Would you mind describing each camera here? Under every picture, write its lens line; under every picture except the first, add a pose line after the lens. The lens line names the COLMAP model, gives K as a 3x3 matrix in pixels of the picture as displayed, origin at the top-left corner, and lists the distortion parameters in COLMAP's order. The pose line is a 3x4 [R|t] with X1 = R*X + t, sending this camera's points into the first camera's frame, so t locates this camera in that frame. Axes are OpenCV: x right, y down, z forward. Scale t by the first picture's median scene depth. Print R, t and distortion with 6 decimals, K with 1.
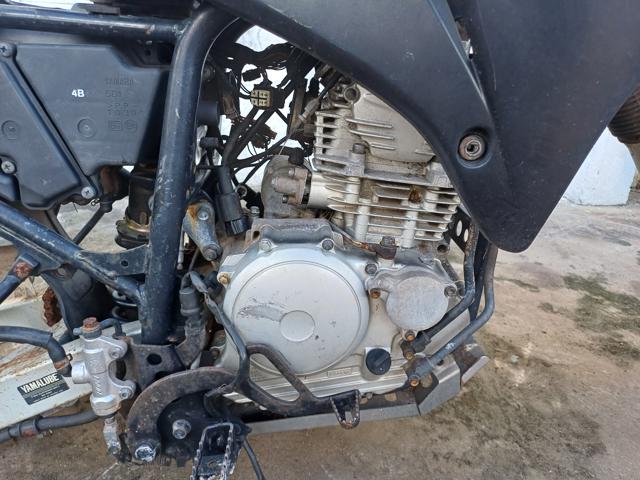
lens RADIAL K [[470.2, 0, 325.8], [0, 470.2, 240.5], [0, 0, 1]] dist [0.030018, -0.014832]
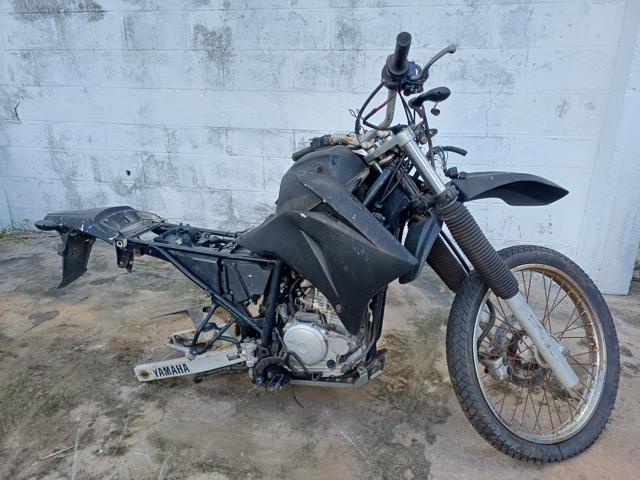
lens RADIAL K [[470.2, 0, 319.3], [0, 470.2, 239.5], [0, 0, 1]] dist [0.030018, -0.014832]
pose [[0.937559, 0.066201, -0.341468, 1.049001], [-0.081000, 0.996285, -0.029248, -0.456188], [0.338263, 0.055080, 0.939438, -1.961635]]
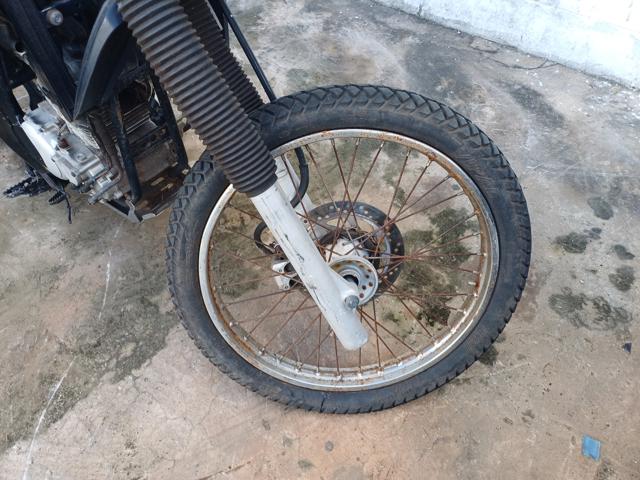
lens RADIAL K [[470.2, 0, 319.6], [0, 470.2, 236.1], [0, 0, 1]] dist [0.030018, -0.014832]
pose [[0.725504, 0.521697, -0.448862, 2.035291], [-0.222942, 0.795194, 0.563882, -1.045412], [0.651108, -0.309028, 0.693225, 0.164438]]
